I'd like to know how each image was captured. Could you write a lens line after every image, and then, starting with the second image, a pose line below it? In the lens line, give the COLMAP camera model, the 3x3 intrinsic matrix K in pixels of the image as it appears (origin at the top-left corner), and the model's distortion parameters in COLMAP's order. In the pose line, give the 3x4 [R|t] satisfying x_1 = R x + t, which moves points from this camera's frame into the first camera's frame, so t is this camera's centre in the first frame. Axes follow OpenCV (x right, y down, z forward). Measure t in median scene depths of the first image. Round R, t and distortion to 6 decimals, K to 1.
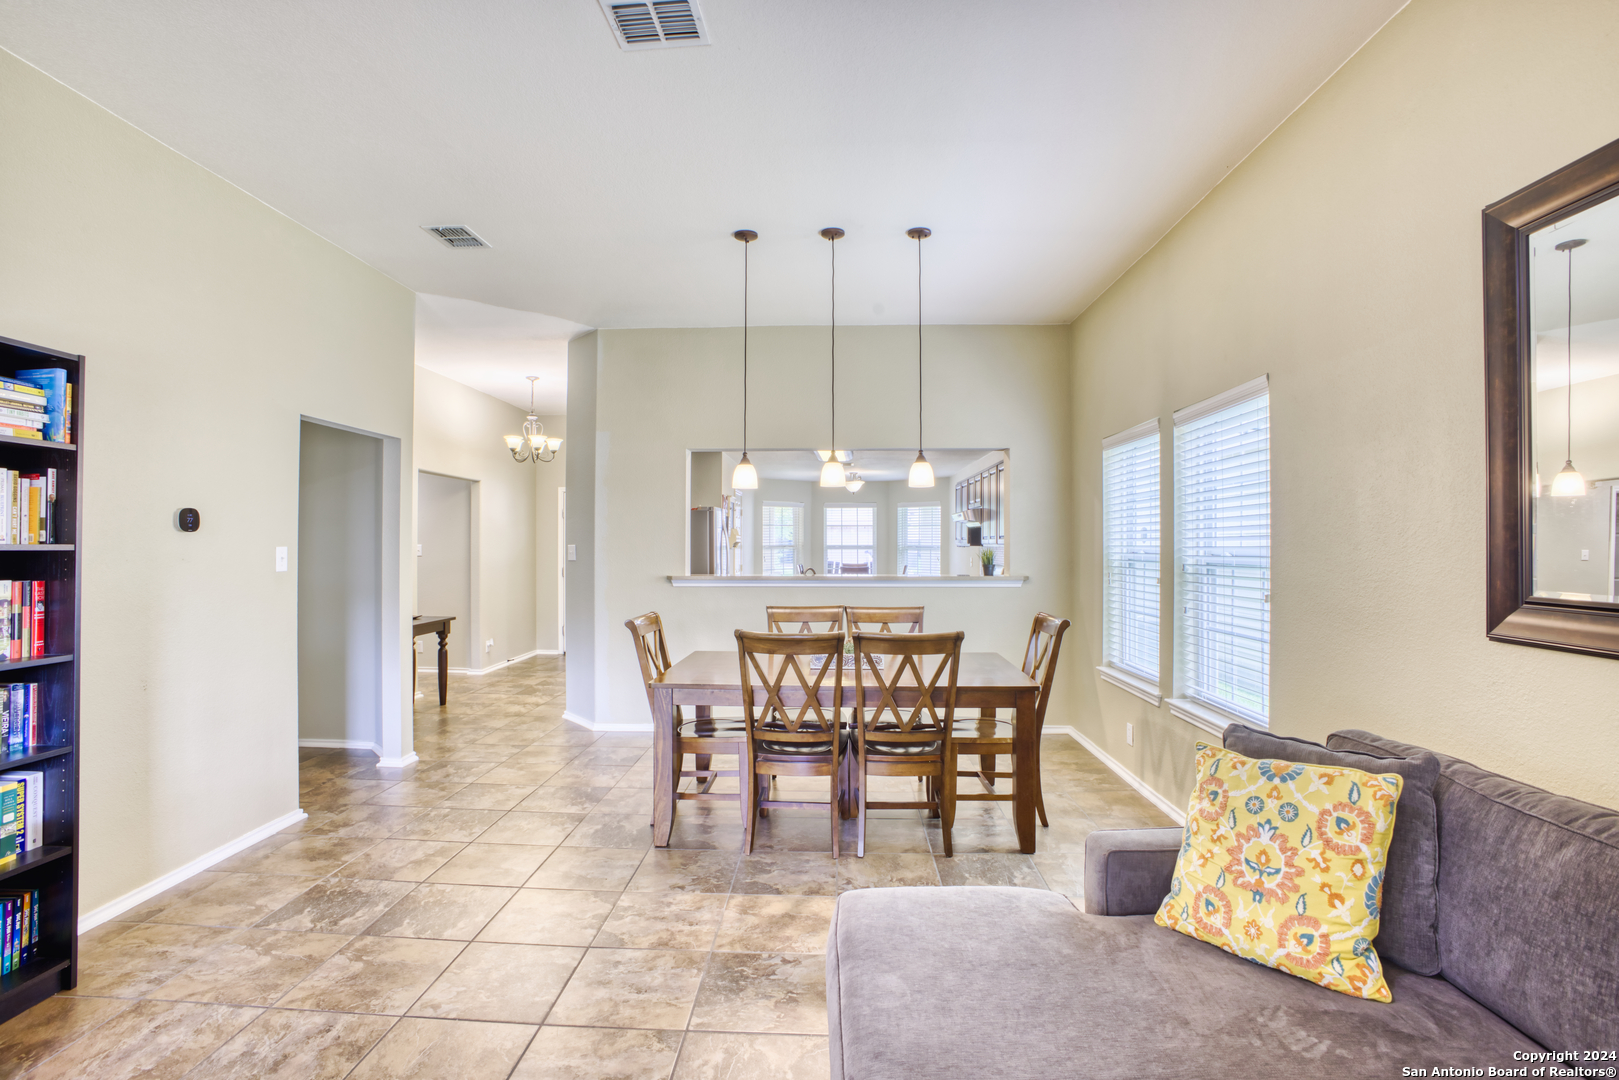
lens RADIAL K [[757.8, 0, 803.1], [0, 757.8, 523.5], [0, 0, 1]] dist [-0.086402, 0.026506]
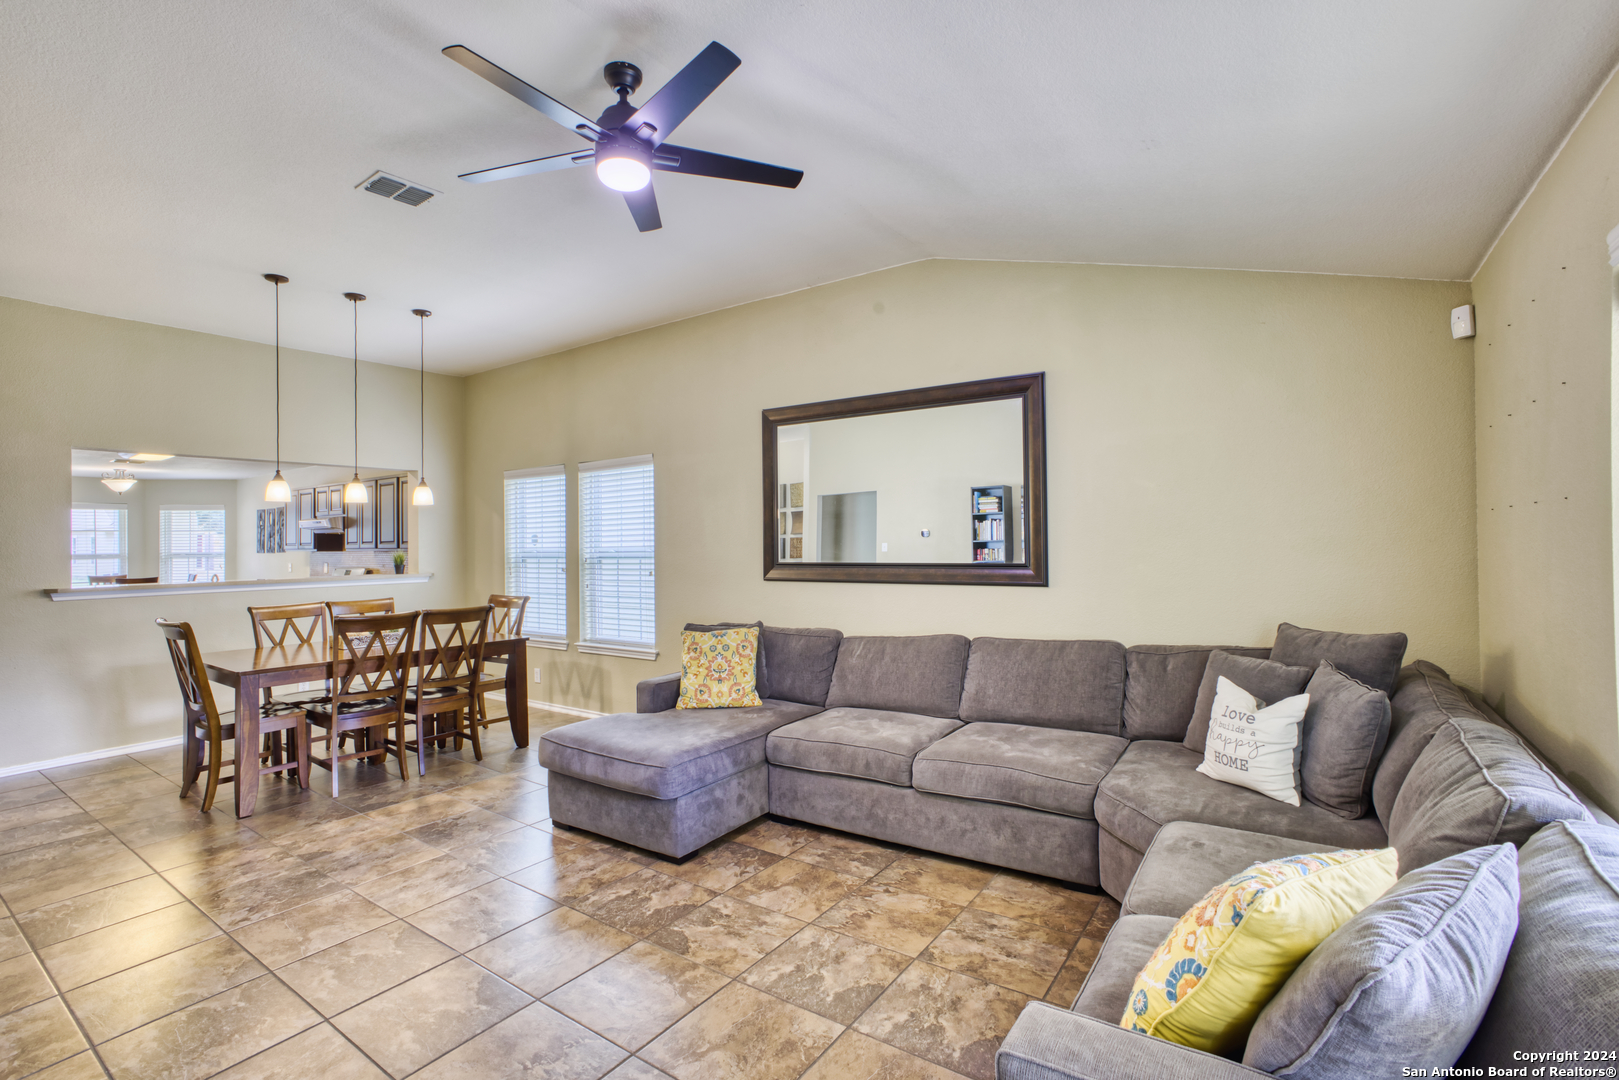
lens RADIAL K [[765.2, 0, 809.5], [0, 765.2, 540.0], [0, 0, 1]] dist [-0.080753, 0.000645]
pose [[0.532947, -0.006214, 0.846126, -0.807516], [-0.007515, 0.999899, 0.012077, -0.010164], [-0.846115, -0.012795, 0.532847, -0.379998]]
